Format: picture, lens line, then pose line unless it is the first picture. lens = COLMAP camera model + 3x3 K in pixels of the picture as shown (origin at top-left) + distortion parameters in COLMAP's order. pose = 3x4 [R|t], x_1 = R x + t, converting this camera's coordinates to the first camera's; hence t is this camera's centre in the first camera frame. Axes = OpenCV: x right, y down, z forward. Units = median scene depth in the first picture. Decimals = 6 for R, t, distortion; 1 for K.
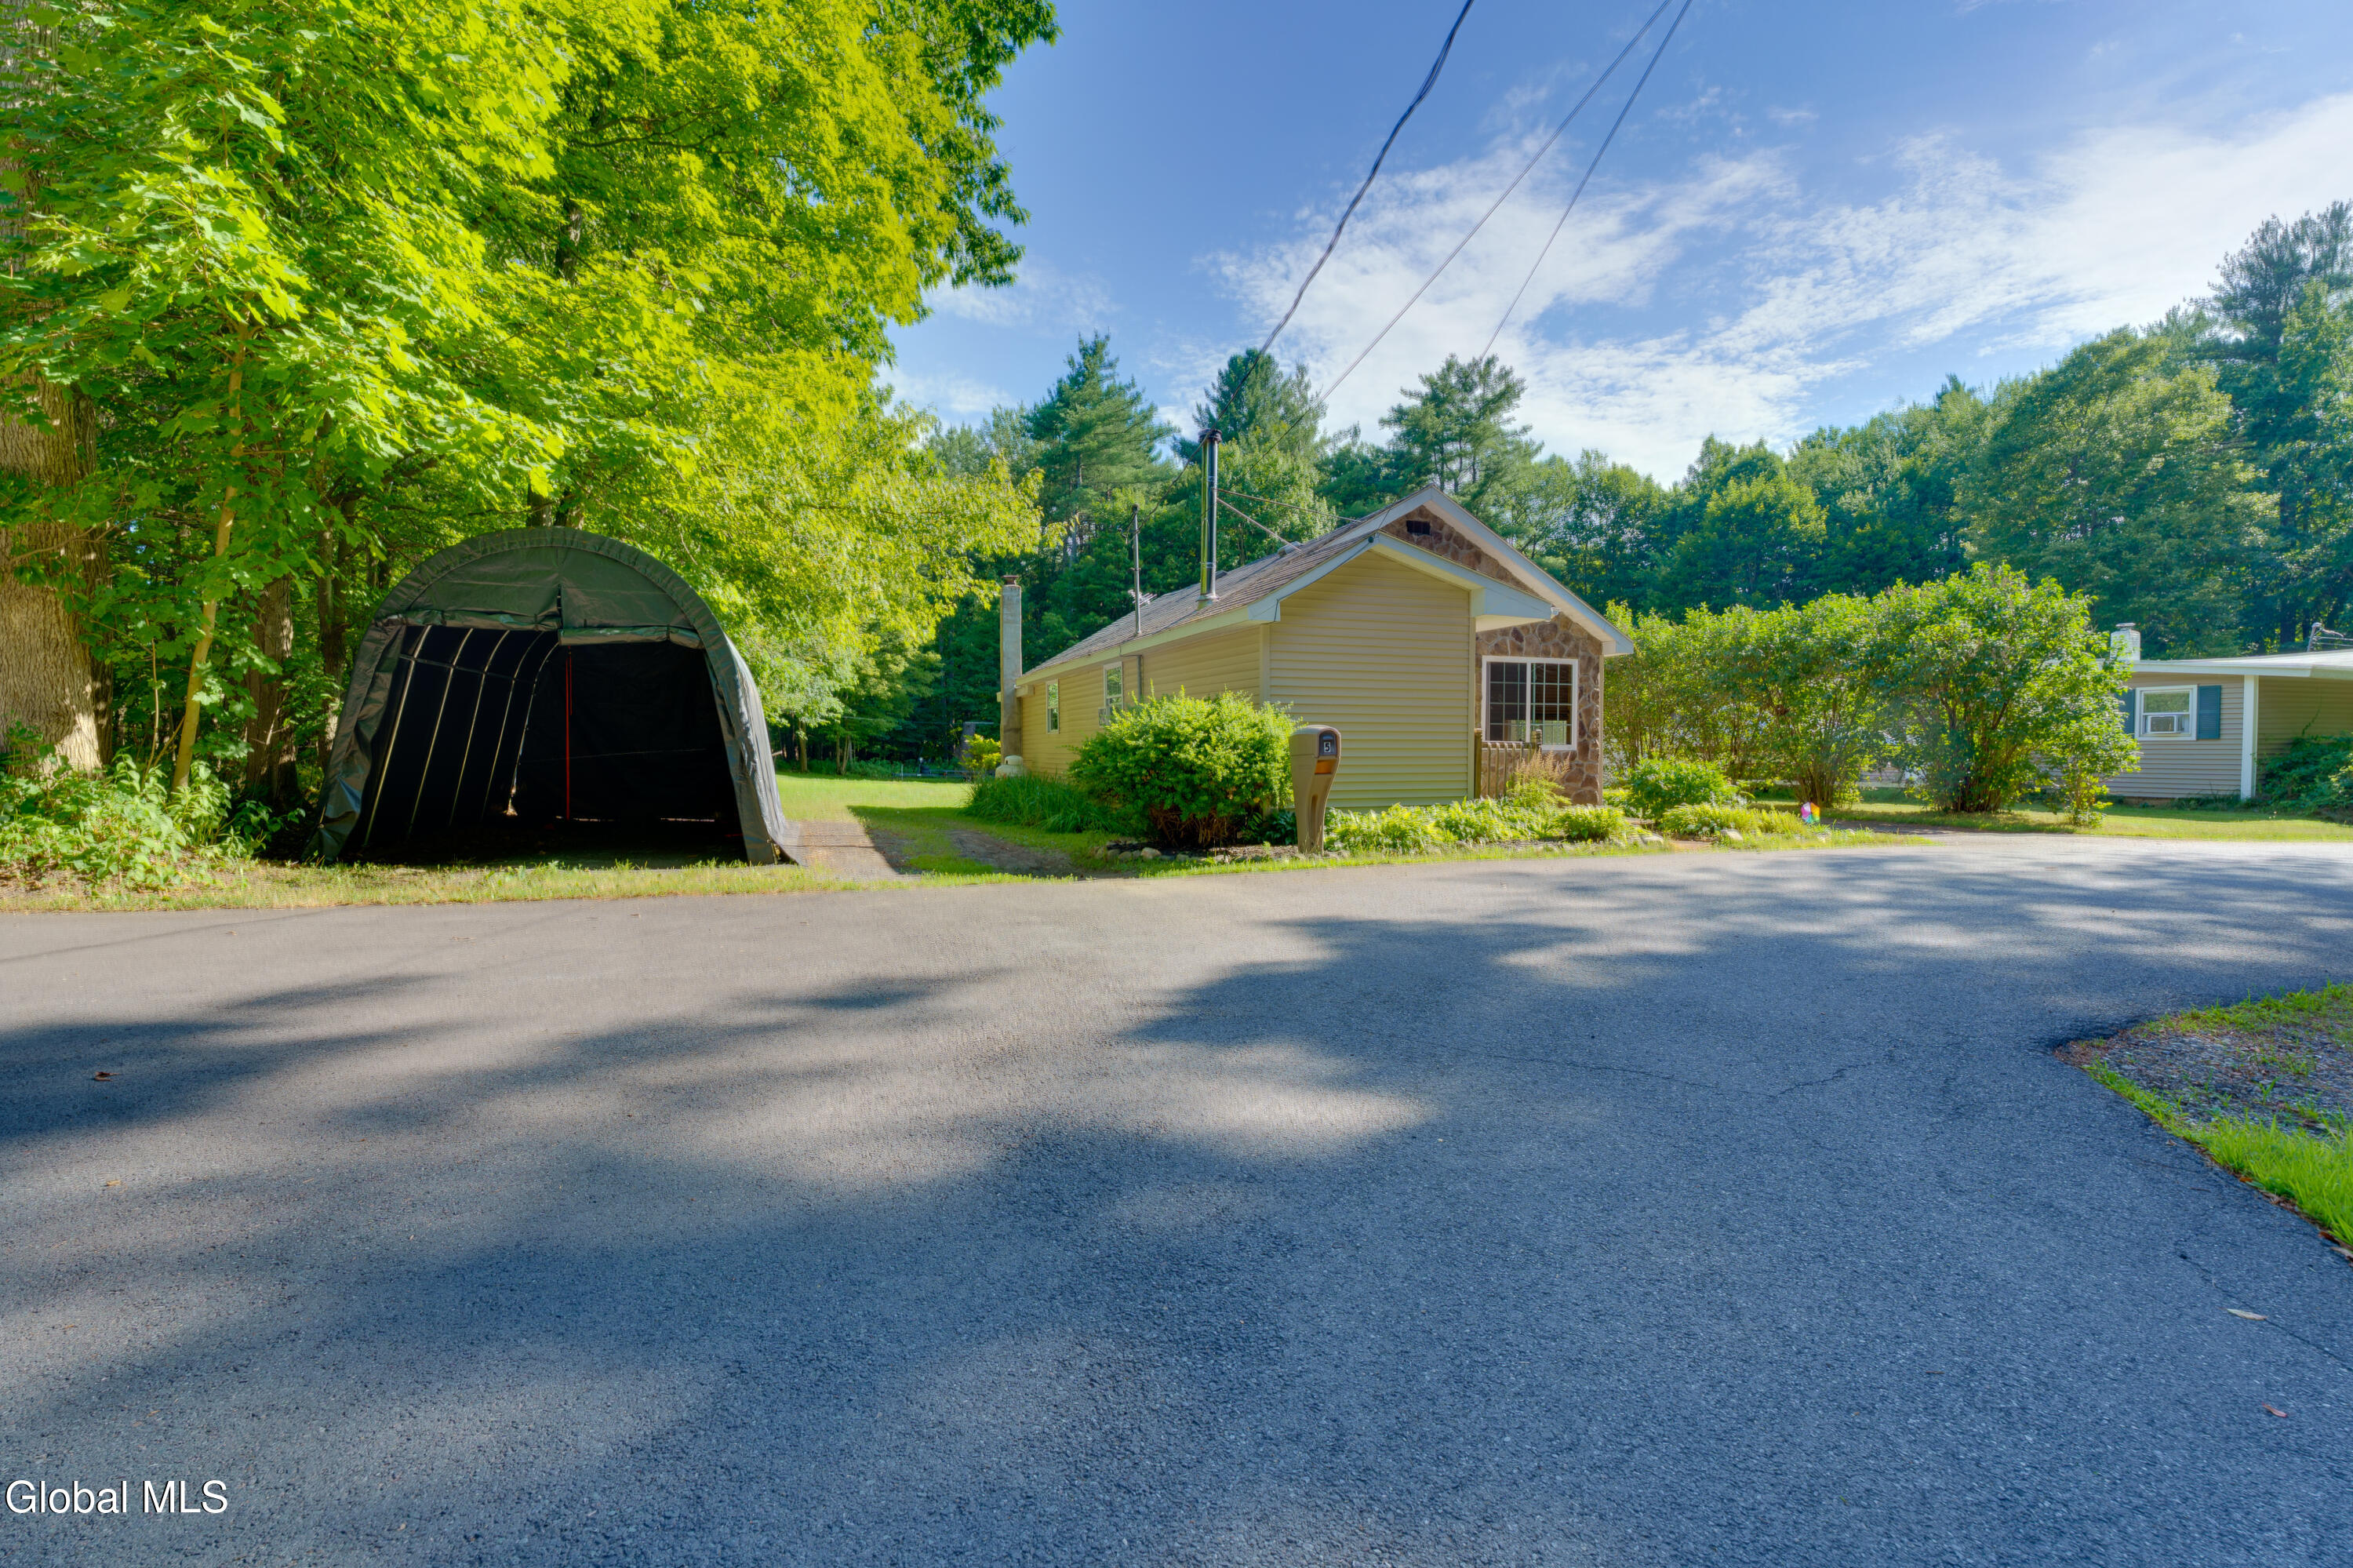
lens RADIAL K [[1152.6, 0, 1176.5], [0, 1152.6, 784.0], [0, 0, 1]] dist [0.001513, 0.000182]
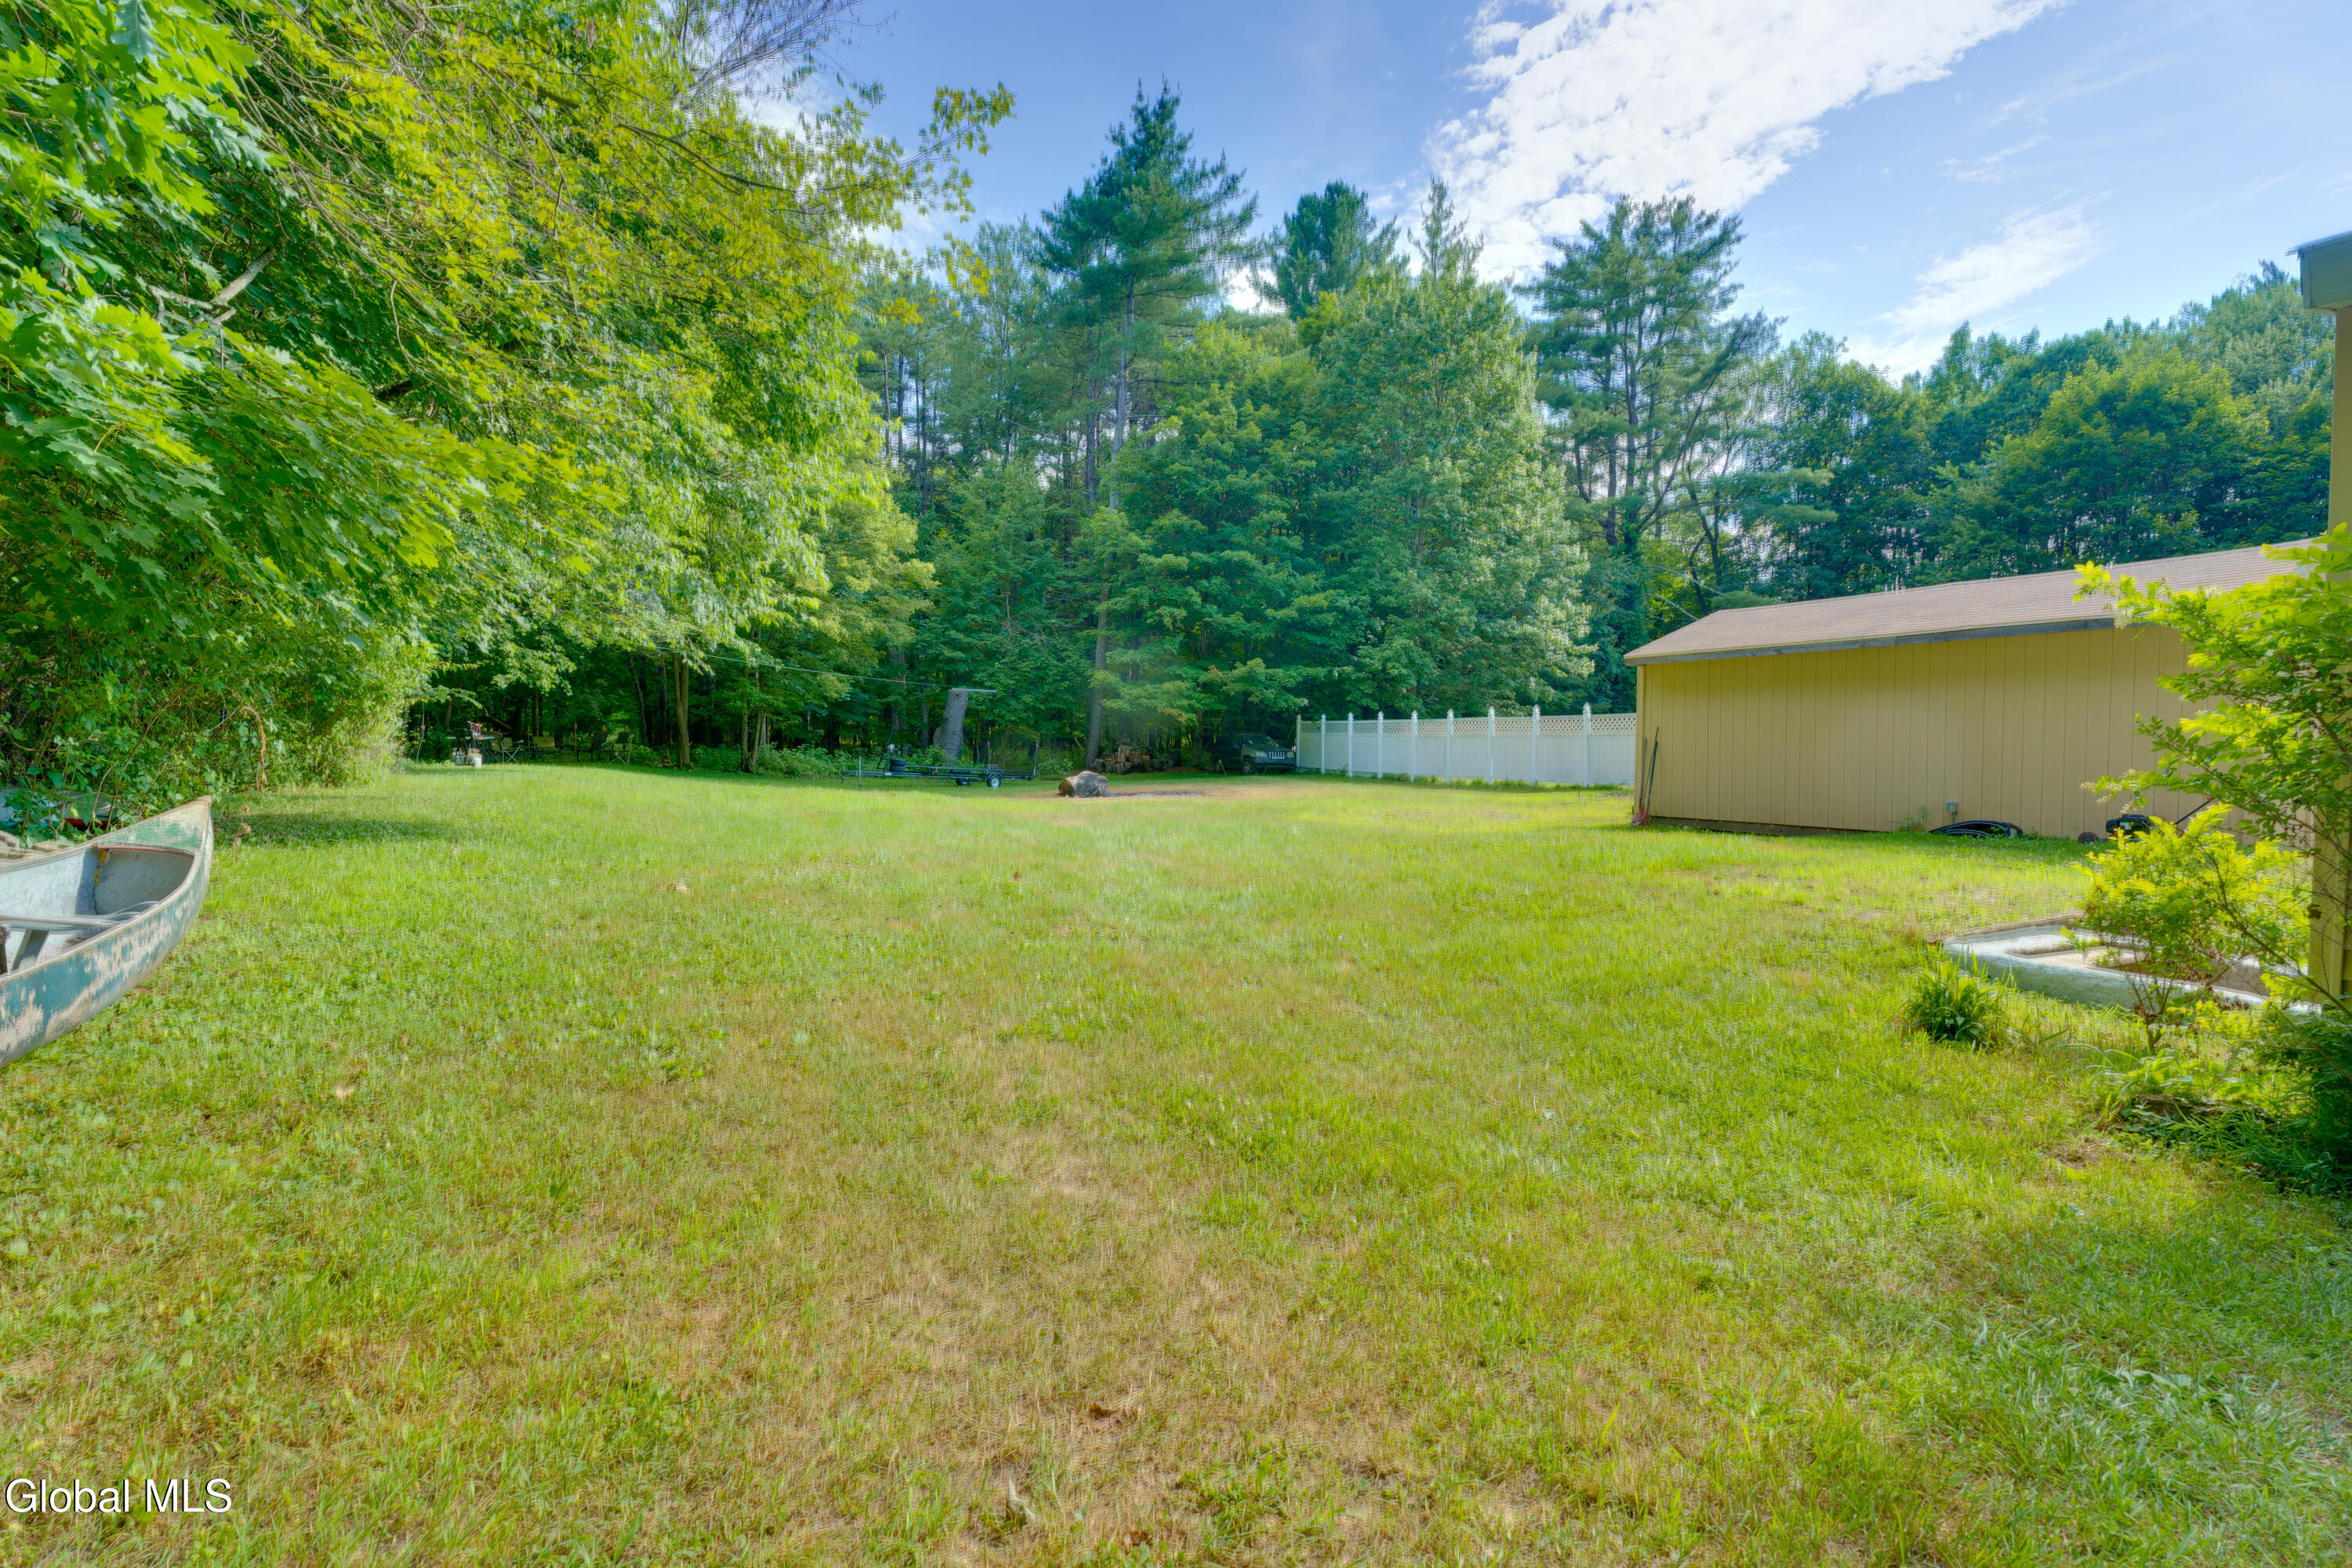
lens RADIAL K [[1152.1, 0, 1176.0], [0, 1152.1, 784.0], [0, 0, 1]] dist [0.001513, 0.000182]
pose [[0.995638, 0.015872, 0.091937, -0.130821], [-0.016971, 0.999793, 0.011188, -0.012457], [-0.091740, -0.012700, 0.995702, 0.403537]]
